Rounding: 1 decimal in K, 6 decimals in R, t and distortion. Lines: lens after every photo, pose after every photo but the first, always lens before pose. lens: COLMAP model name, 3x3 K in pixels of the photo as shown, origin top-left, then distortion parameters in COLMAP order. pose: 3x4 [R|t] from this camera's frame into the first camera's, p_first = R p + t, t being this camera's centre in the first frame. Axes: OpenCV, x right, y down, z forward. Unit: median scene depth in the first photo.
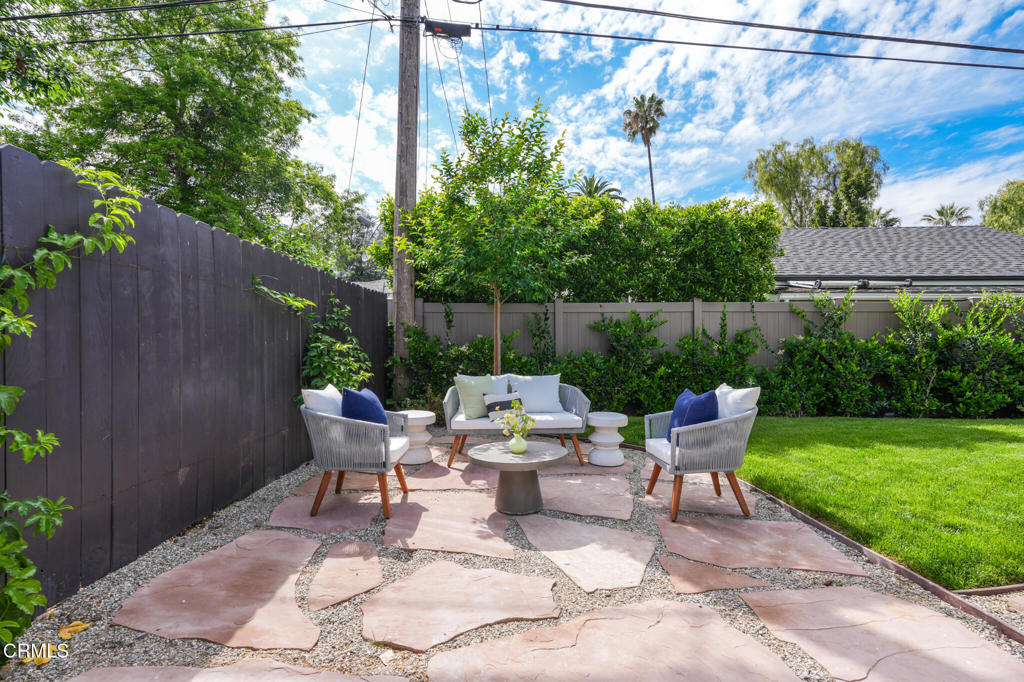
lens RADIAL K [[450.2, 0, 512.0], [0, 450.2, 341.0], [0, 0, 1]] dist [-0.000204, 0.000092]
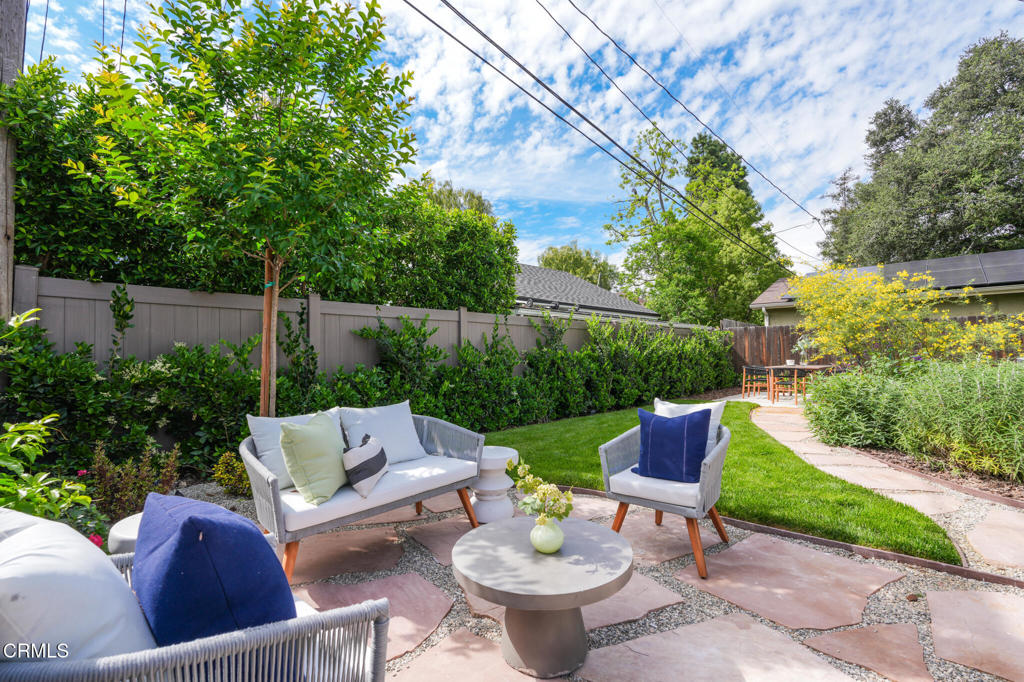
lens RADIAL K [[443.9, 0, 497.0], [0, 443.9, 338.0], [0, 0, 1]] dist [0.001684, 0.000210]
pose [[0.699841, 0.021868, 0.713964, -0.211219], [0.003672, 0.999408, -0.034210, 0.001781], [-0.714289, 0.026564, 0.699346, 0.322173]]
